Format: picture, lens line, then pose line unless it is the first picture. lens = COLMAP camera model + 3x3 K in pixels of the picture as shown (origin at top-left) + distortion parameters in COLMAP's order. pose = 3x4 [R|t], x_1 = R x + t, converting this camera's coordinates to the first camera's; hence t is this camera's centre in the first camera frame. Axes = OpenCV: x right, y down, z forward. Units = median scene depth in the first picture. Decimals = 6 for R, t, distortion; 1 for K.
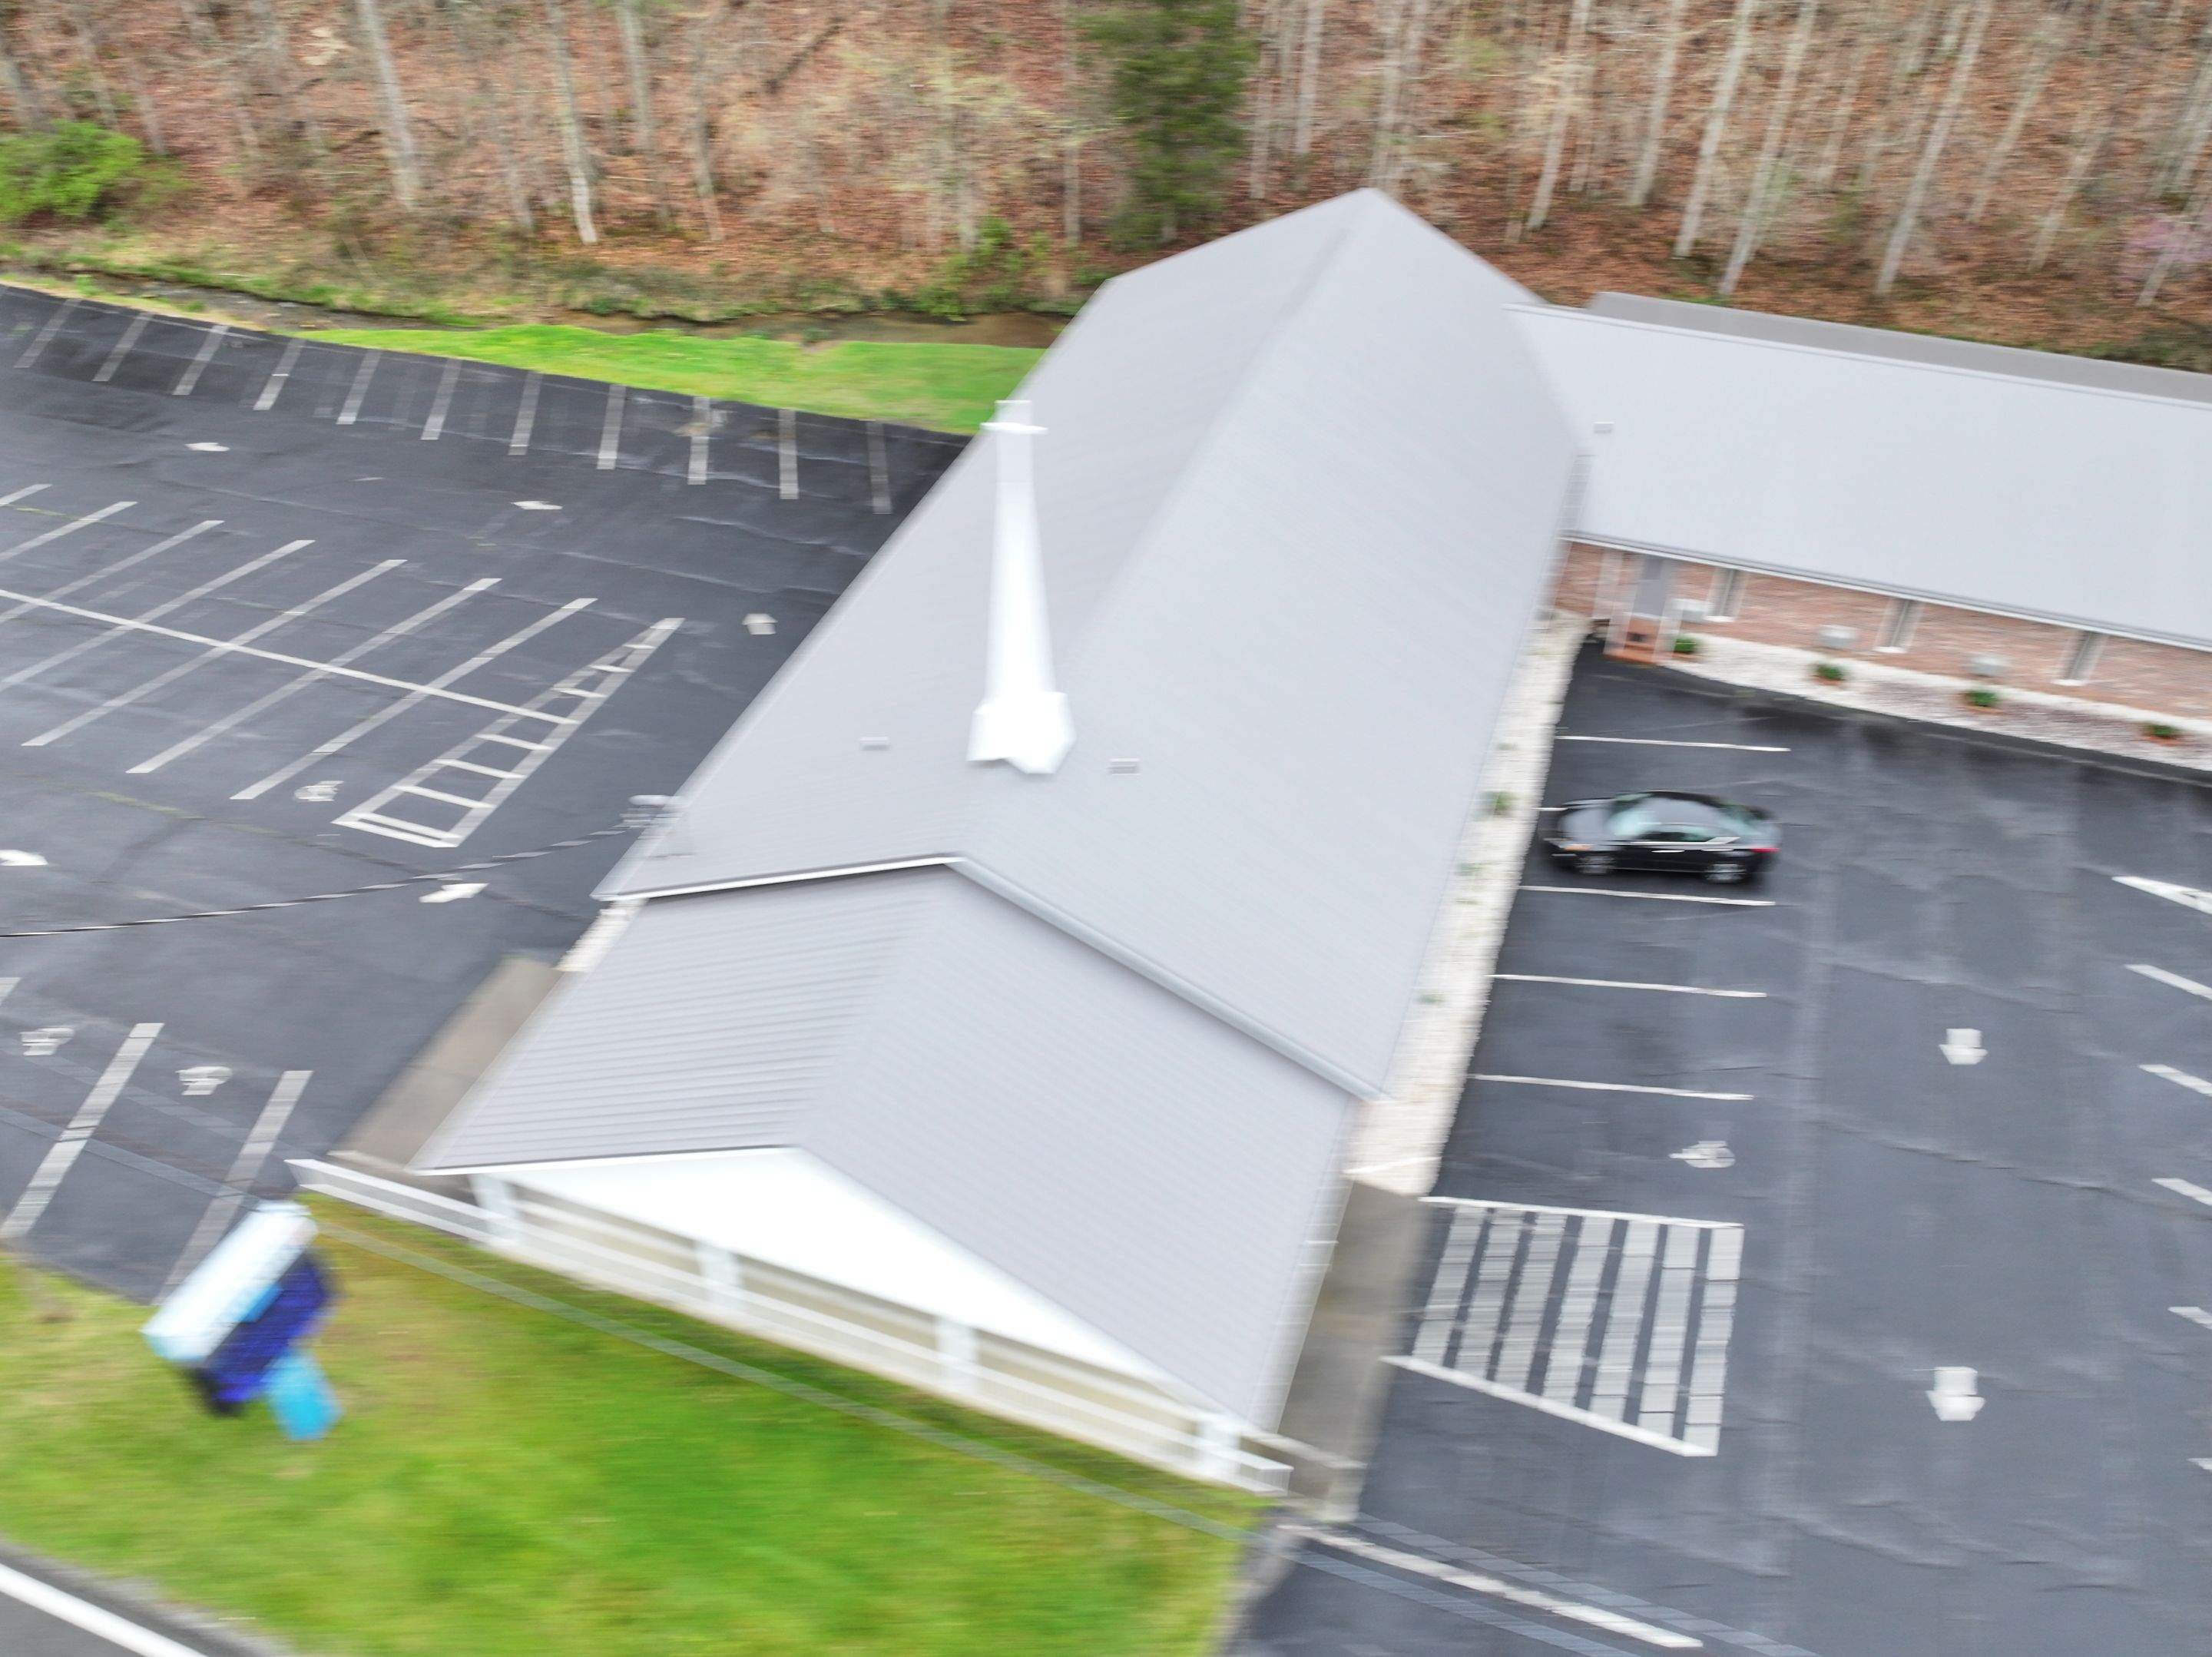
lens RADIAL K [[1775.8, 0, 1111.7], [0, 1775.8, 835.6], [0, 0, 1]] dist [0.003384, 0.006728]
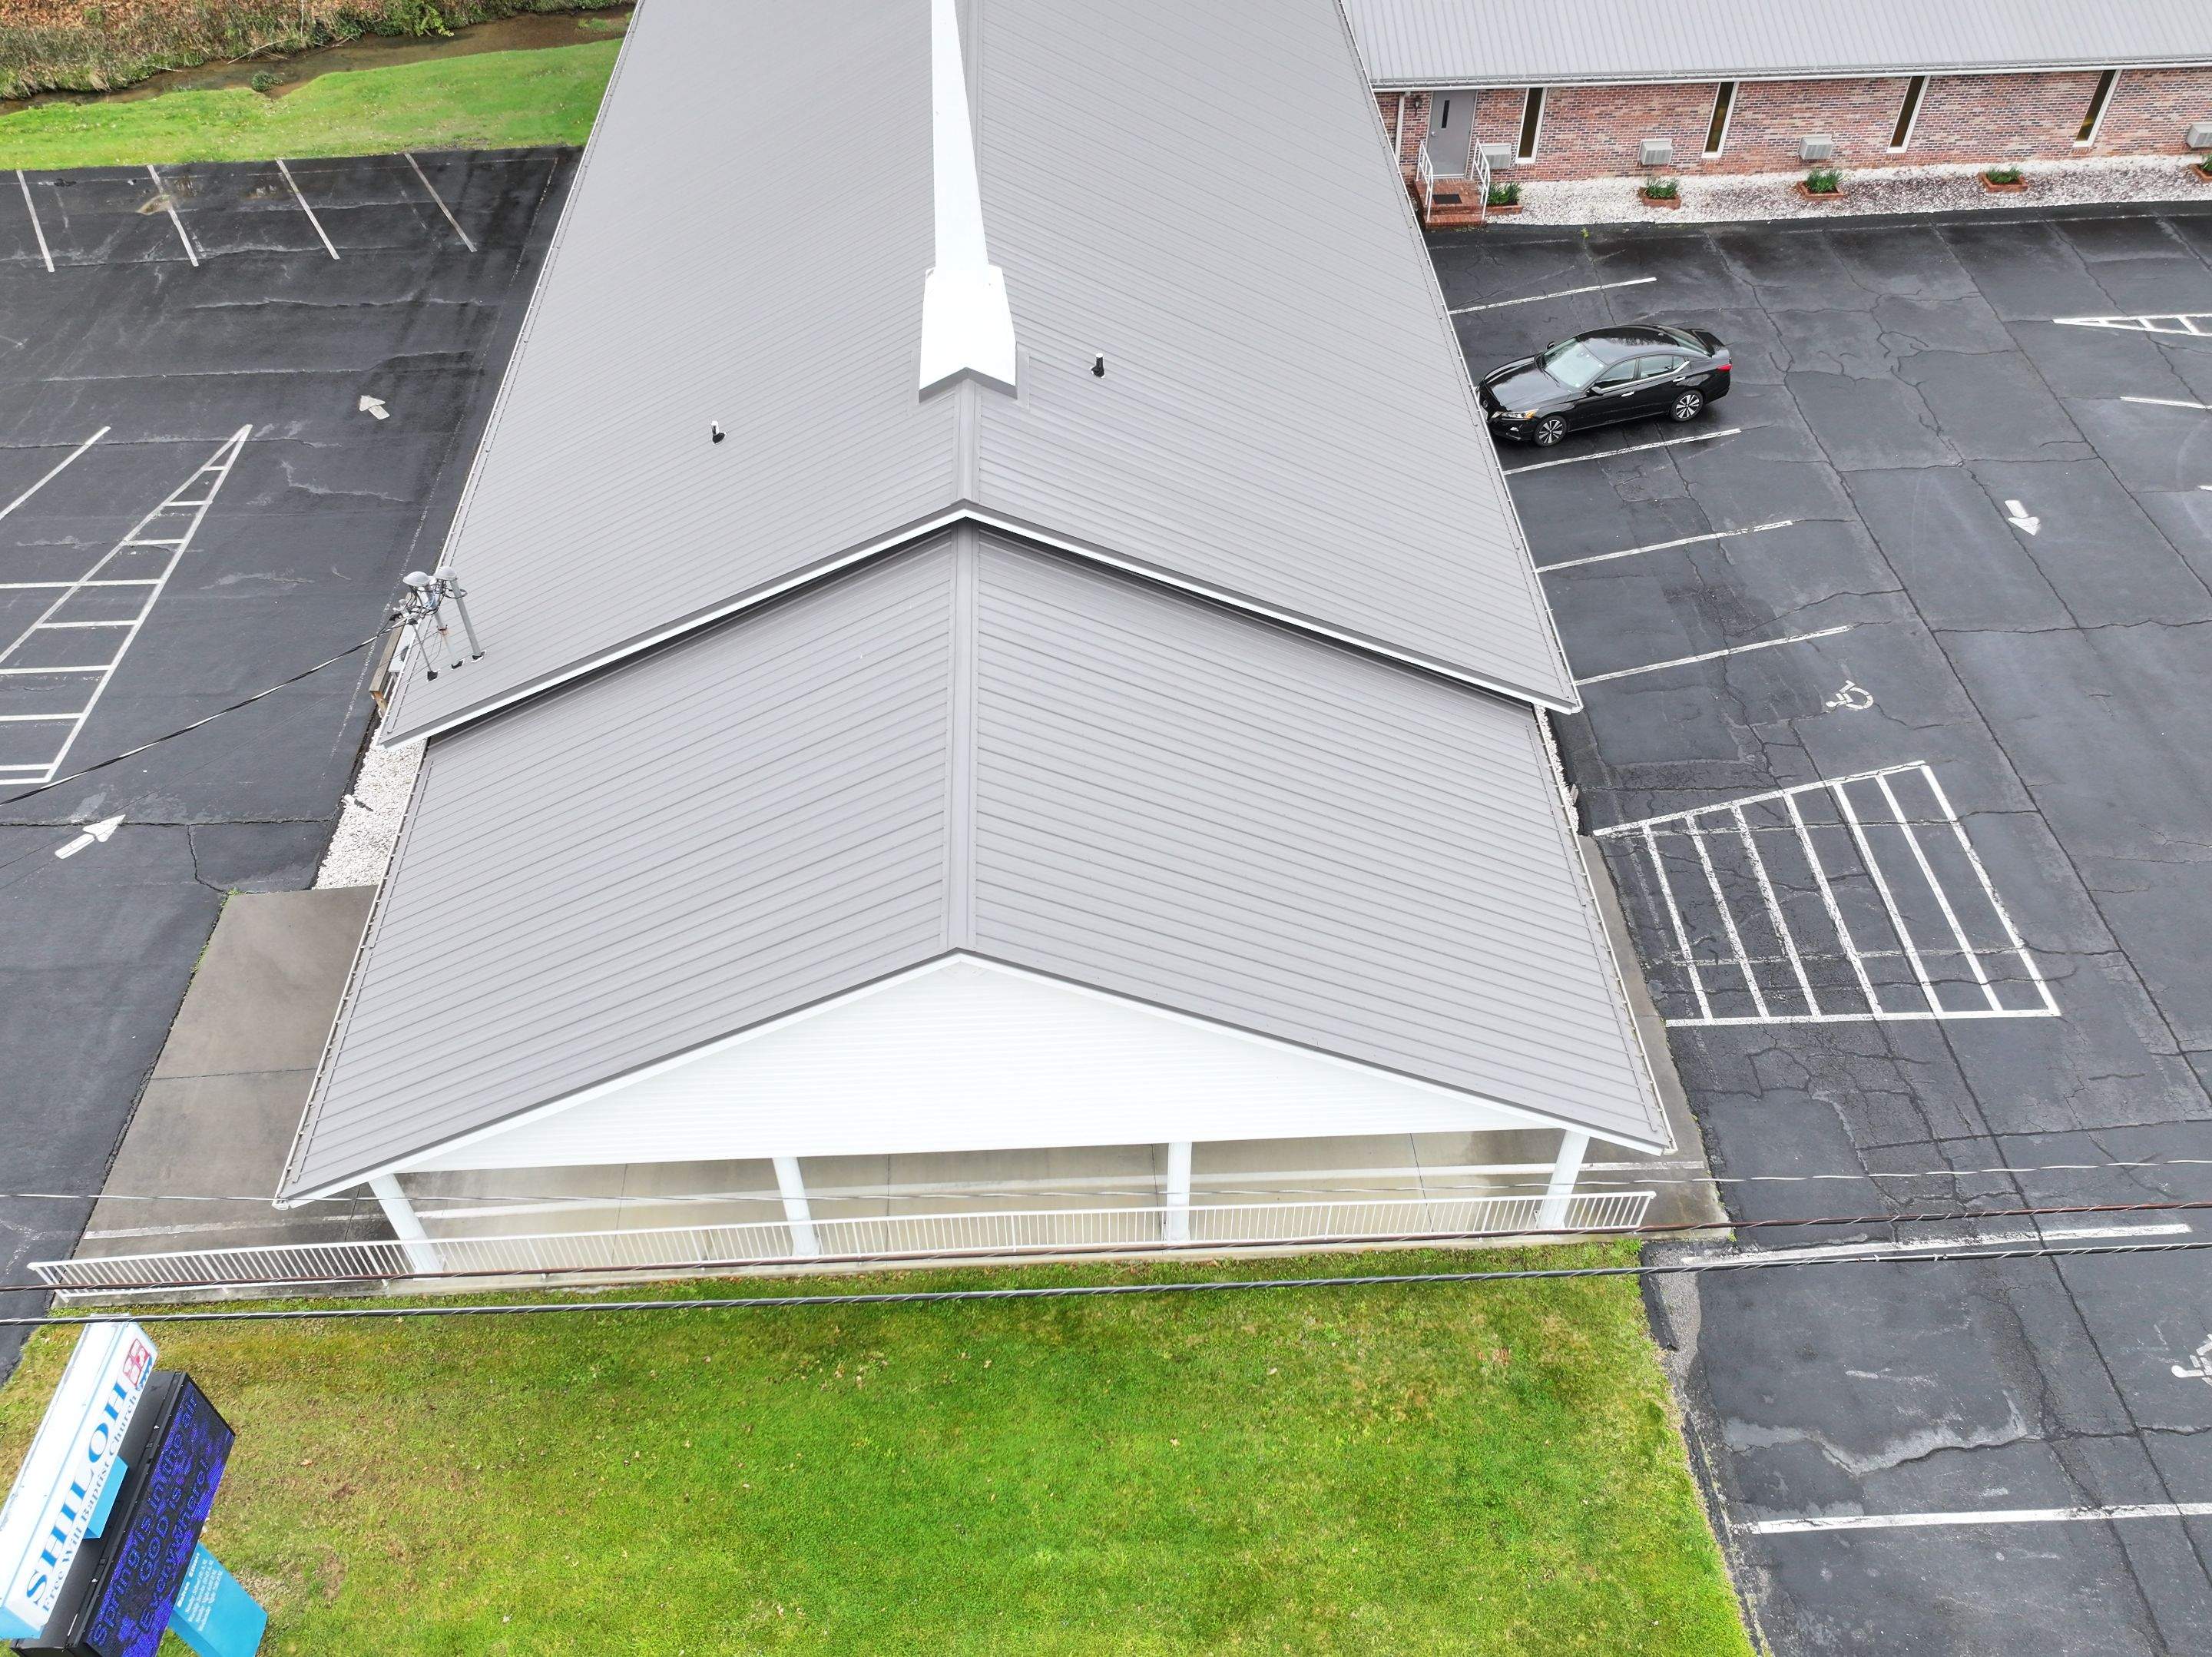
lens RADIAL K [[1775.8, 0, 1105.2], [0, 1775.8, 833.9], [0, 0, 1]] dist [0.003384, 0.006728]
pose [[0.928782, -0.272566, 0.251142, -0.160430], [0.250660, 0.961091, 0.116080, 0.042983], [-0.273009, -0.044862, 0.960965, 0.220619]]
